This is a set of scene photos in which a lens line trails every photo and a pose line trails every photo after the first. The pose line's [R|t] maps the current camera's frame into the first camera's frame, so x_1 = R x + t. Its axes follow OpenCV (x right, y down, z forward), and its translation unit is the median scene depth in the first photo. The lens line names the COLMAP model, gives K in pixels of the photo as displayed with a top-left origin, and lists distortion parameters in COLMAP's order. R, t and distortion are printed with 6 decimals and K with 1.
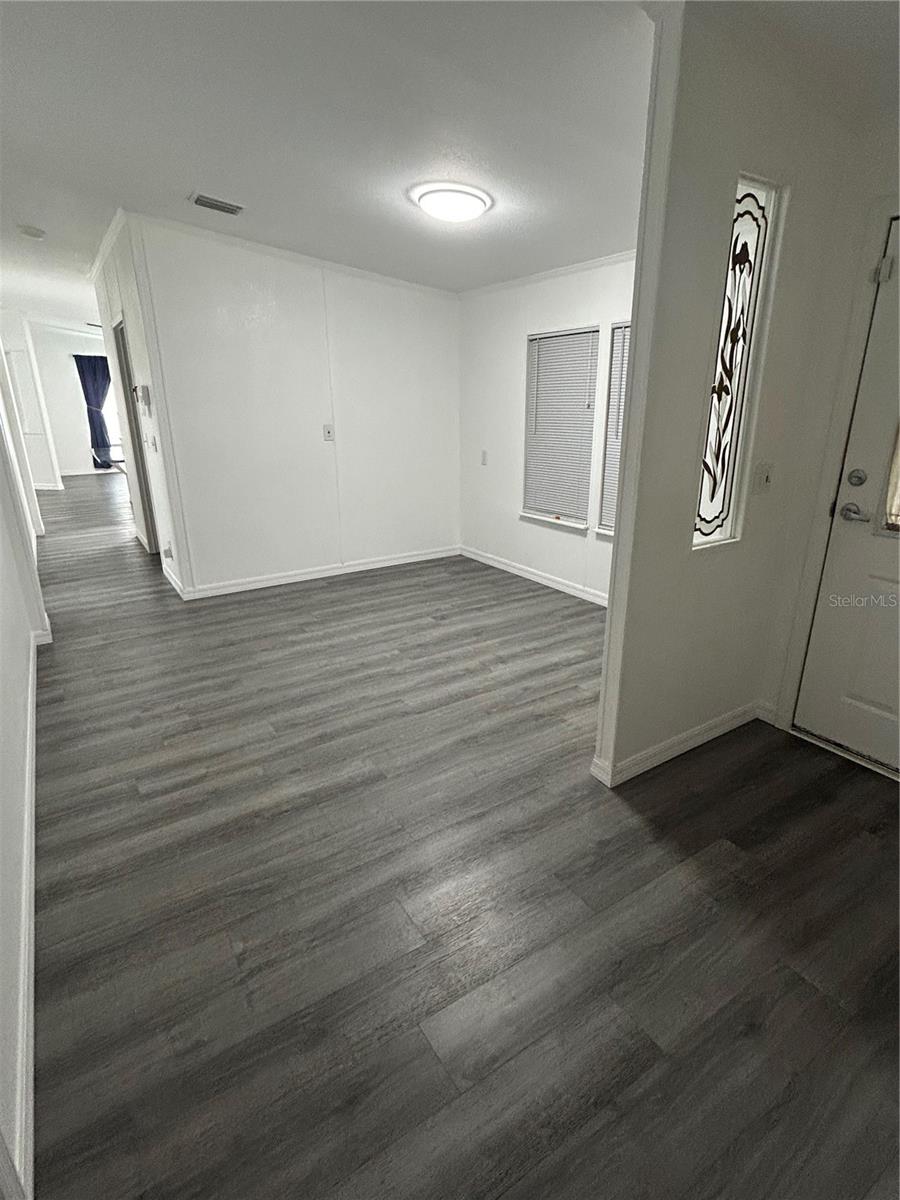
lens RADIAL K [[608.9, 0, 457.3], [0, 608.9, 599.9], [0, 0, 1]] dist [0.000128, -0.000082]
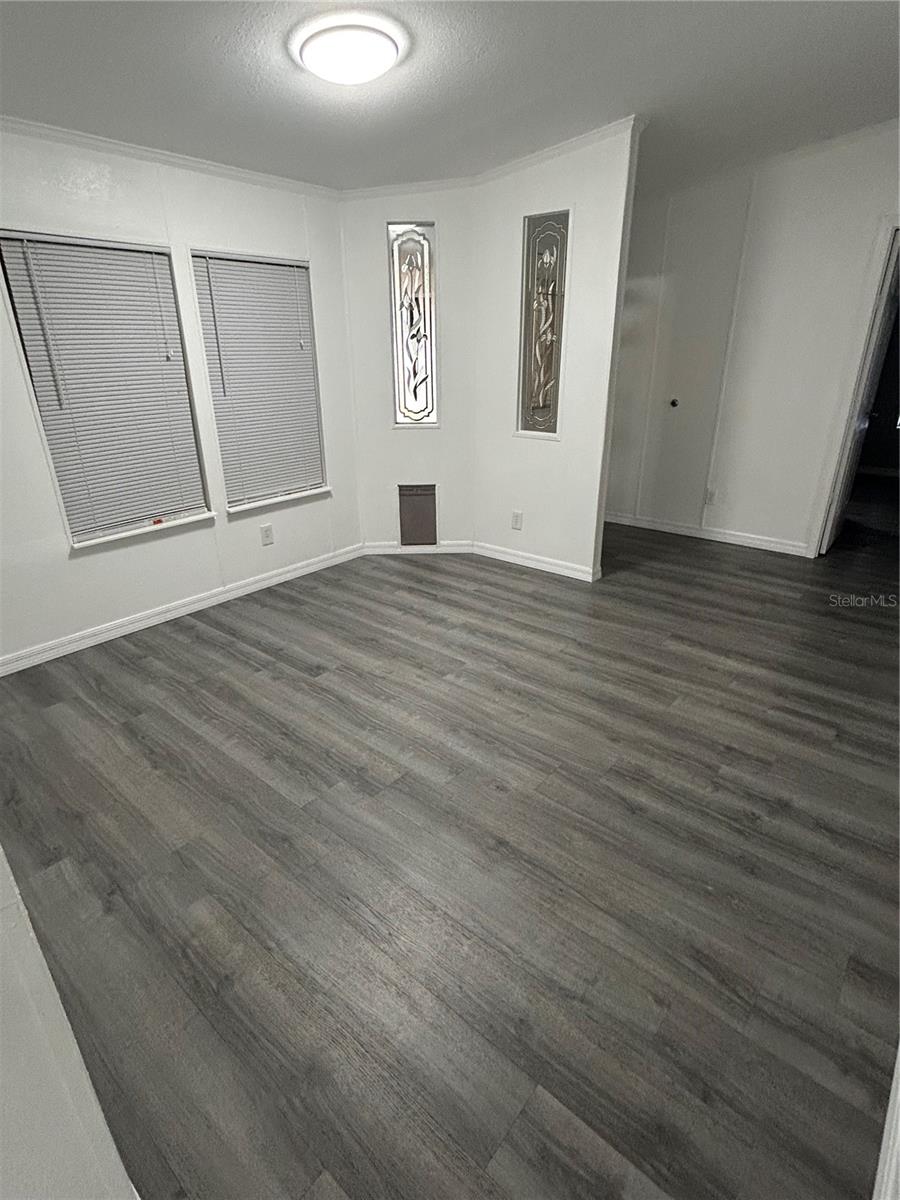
lens RADIAL K [[608.9, 0, 457.3], [0, 608.9, 599.9], [0, 0, 1]] dist [0.000128, -0.000082]
pose [[-0.291330, -0.360411, 0.886132, -0.707589], [0.311970, 0.839877, 0.444163, -0.316247], [-0.904324, 0.405845, -0.132244, 0.986916]]
